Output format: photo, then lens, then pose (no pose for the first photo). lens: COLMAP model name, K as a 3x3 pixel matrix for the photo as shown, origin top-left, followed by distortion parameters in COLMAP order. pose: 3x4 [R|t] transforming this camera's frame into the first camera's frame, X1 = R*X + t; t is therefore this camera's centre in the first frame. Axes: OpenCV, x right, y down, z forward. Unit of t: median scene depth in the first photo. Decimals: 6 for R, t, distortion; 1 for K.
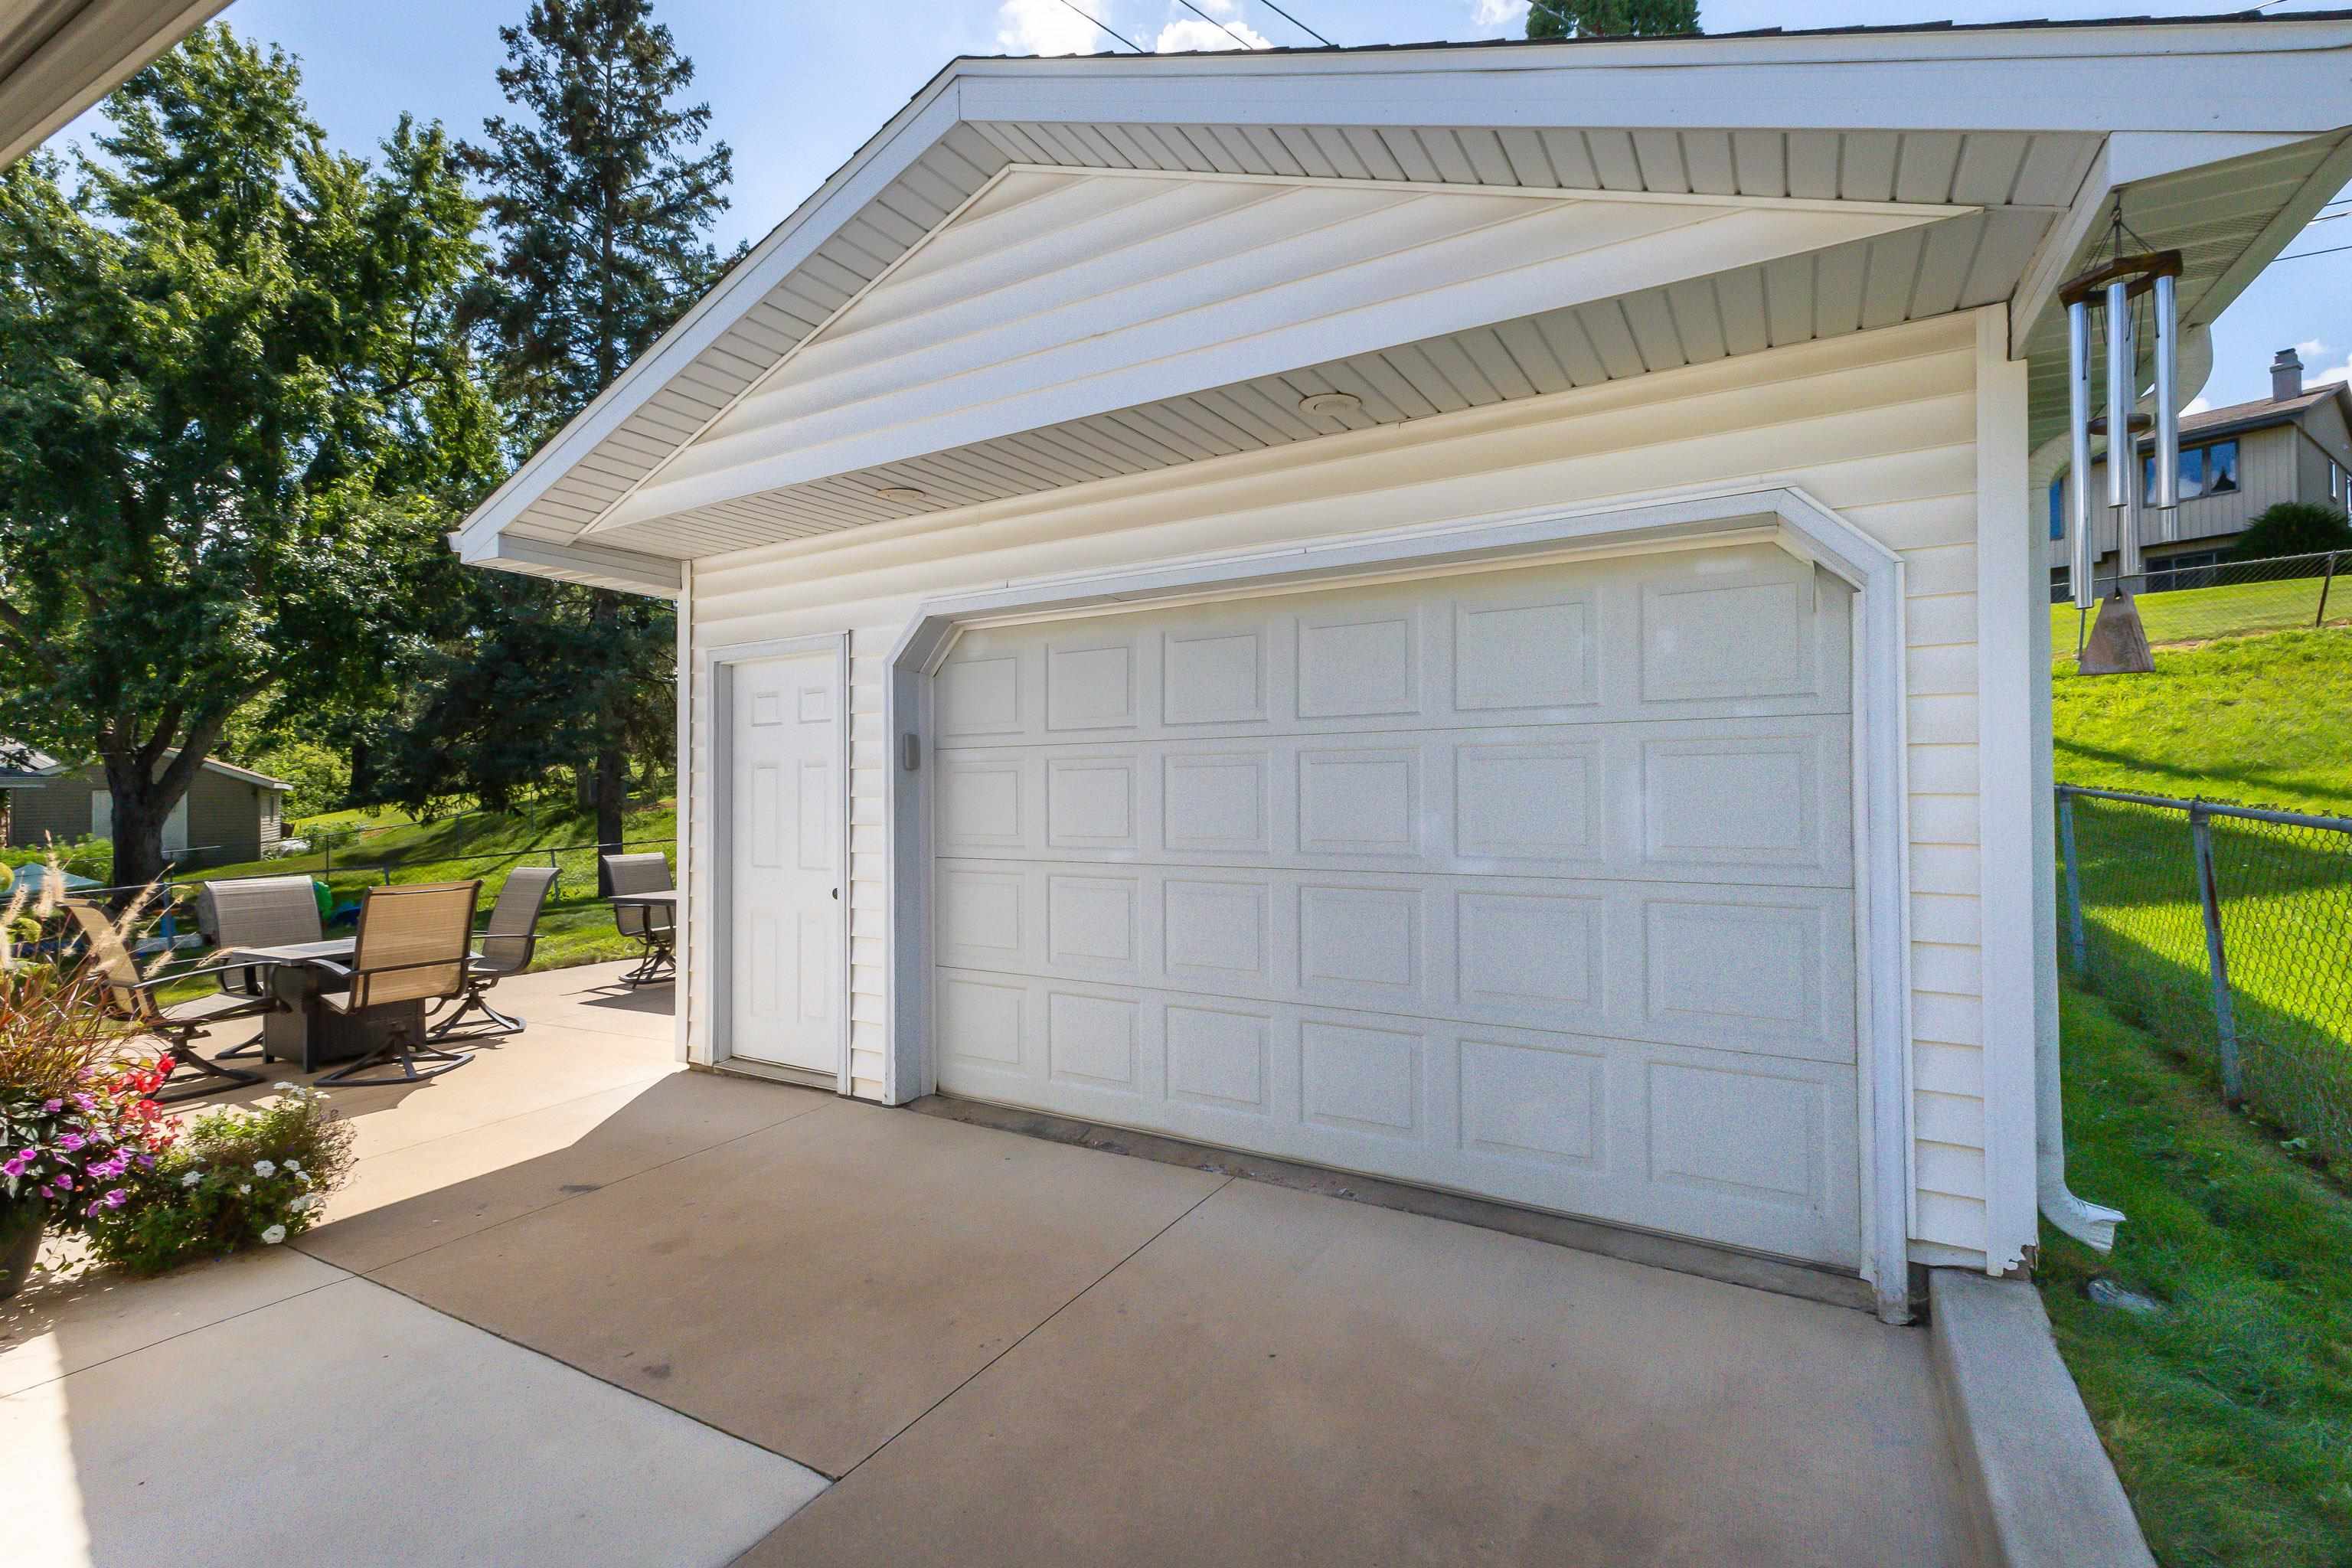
lens RADIAL K [[1005.2, 0, 1190.9], [0, 1005.2, 772.0], [0, 0, 1]] dist [0.014684, -0.000675]
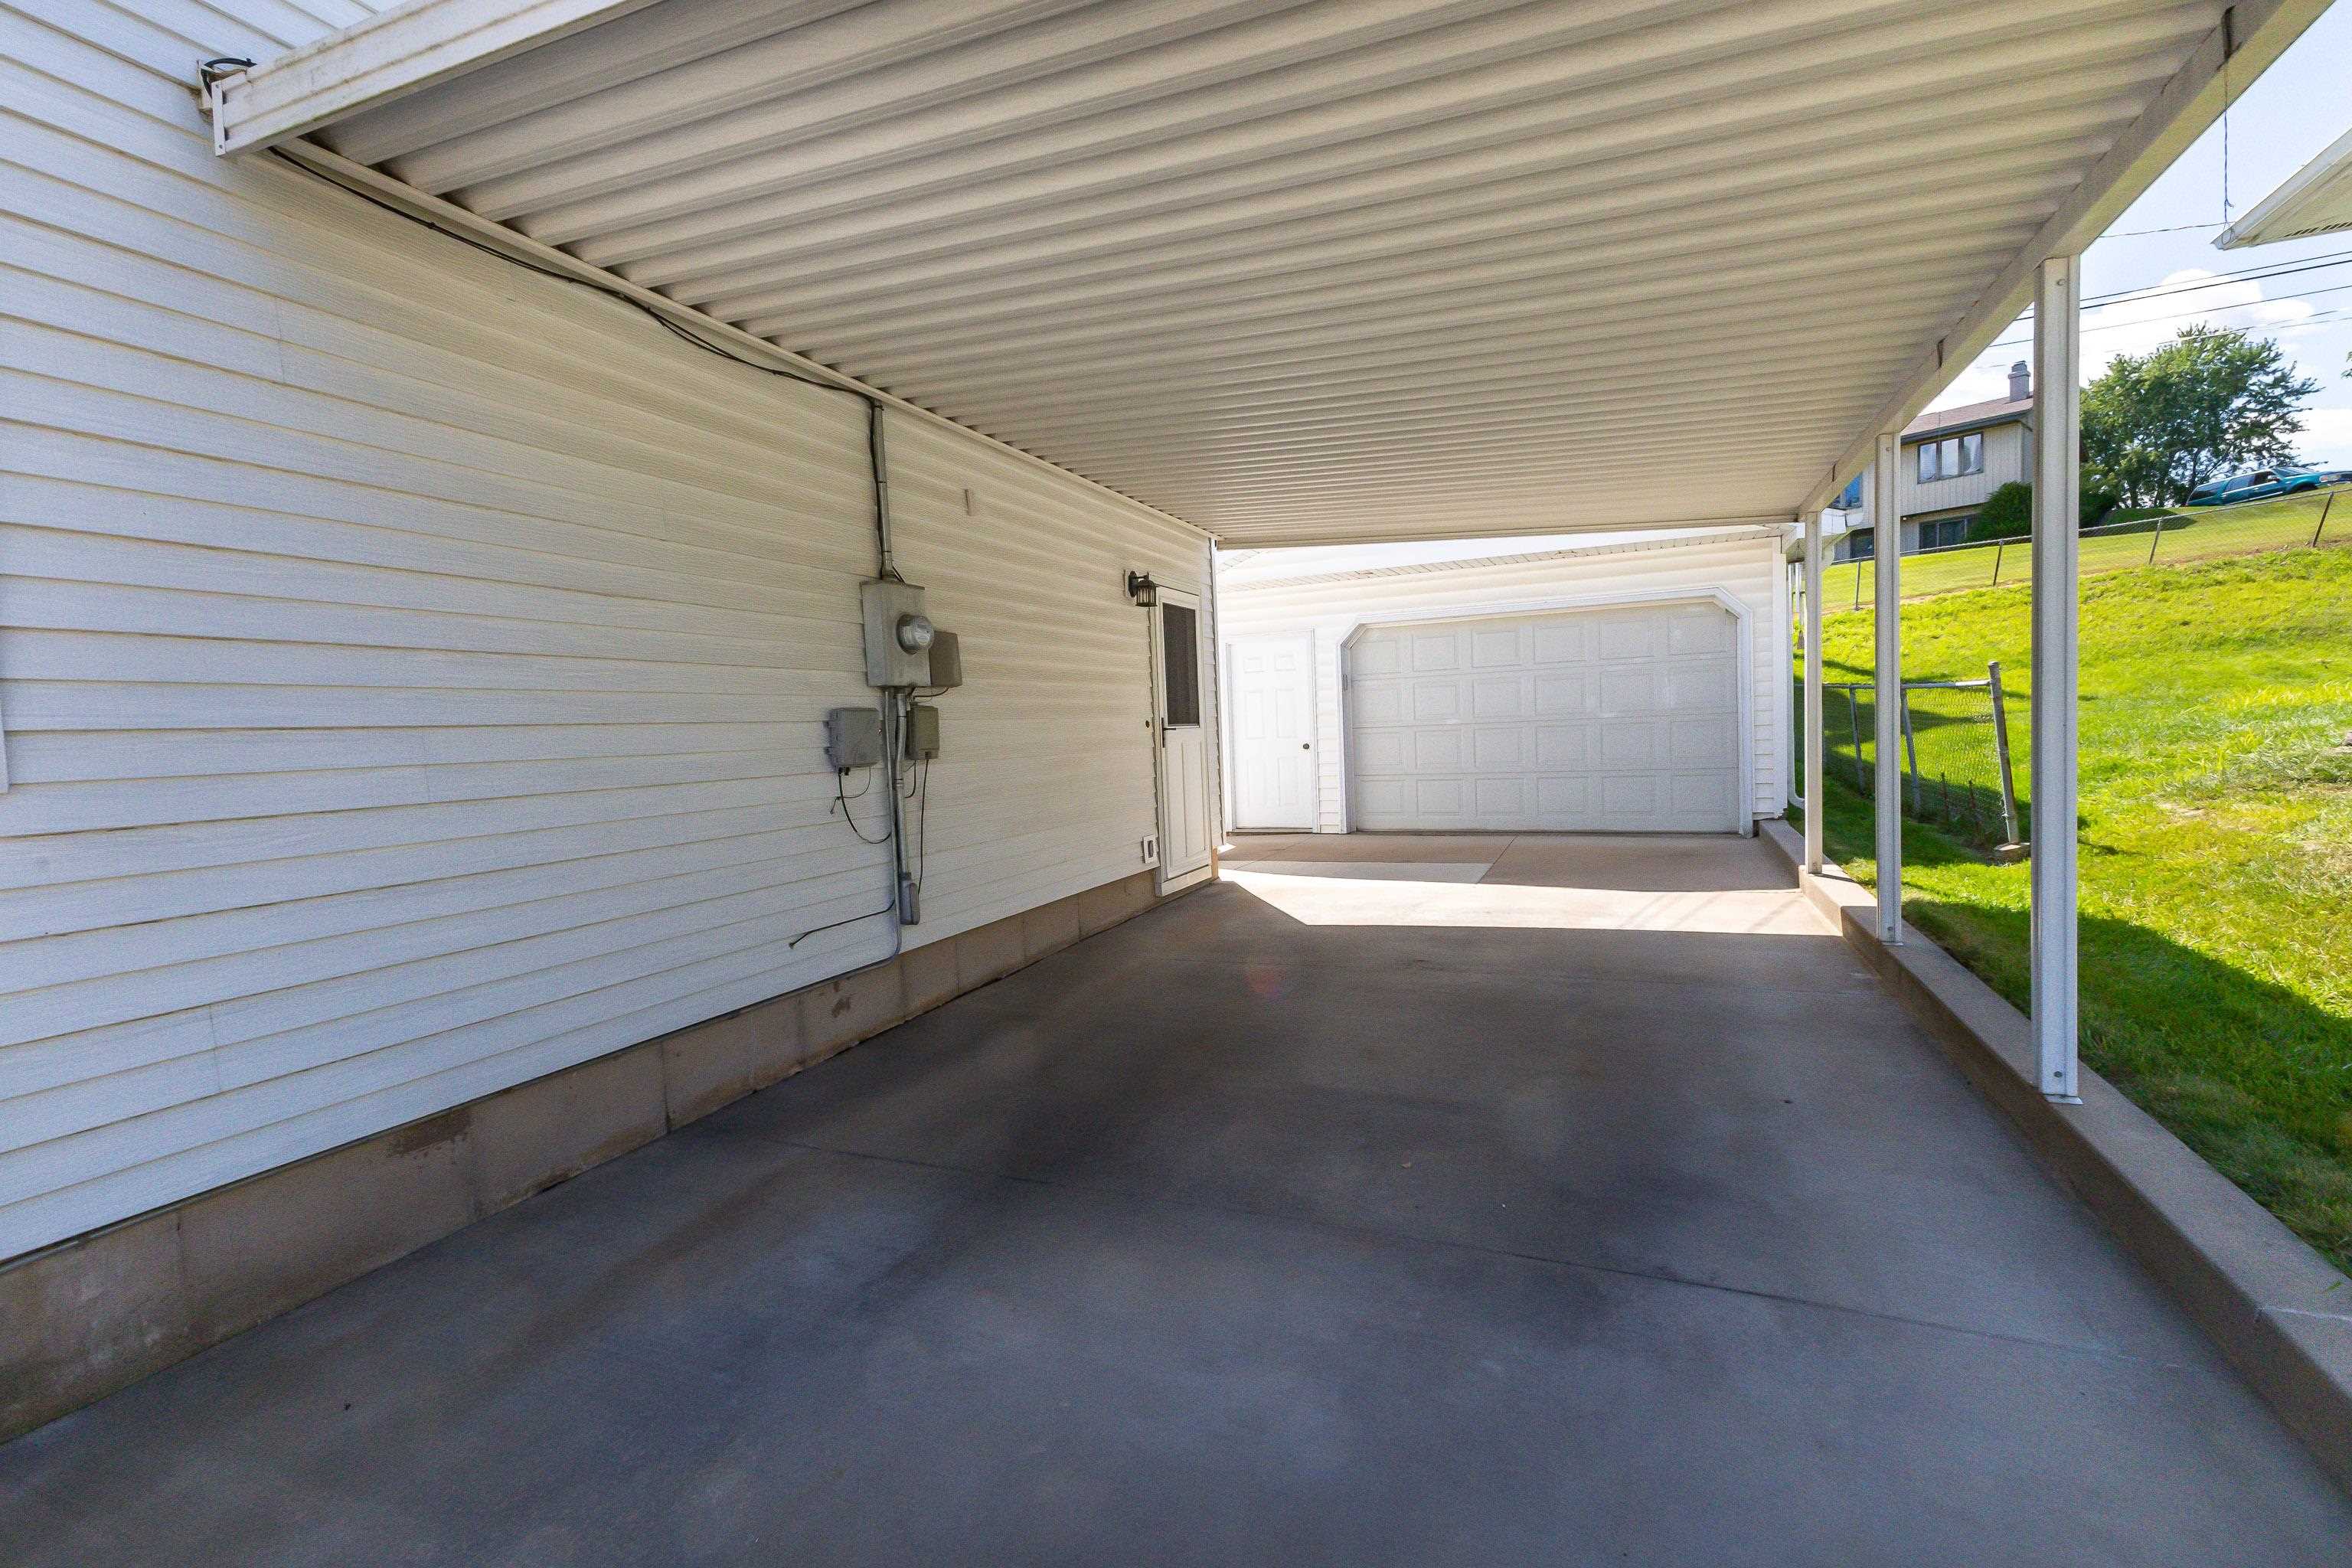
lens RADIAL K [[1005.2, 0, 1164.8], [0, 1005.2, 772.9], [0, 0, 1]] dist [0.014684, -0.000675]
pose [[0.995097, -0.036762, 0.091816, -0.244340], [0.031615, 0.997879, 0.056902, 0.011576], [-0.093713, -0.053720, 0.994149, -0.340437]]
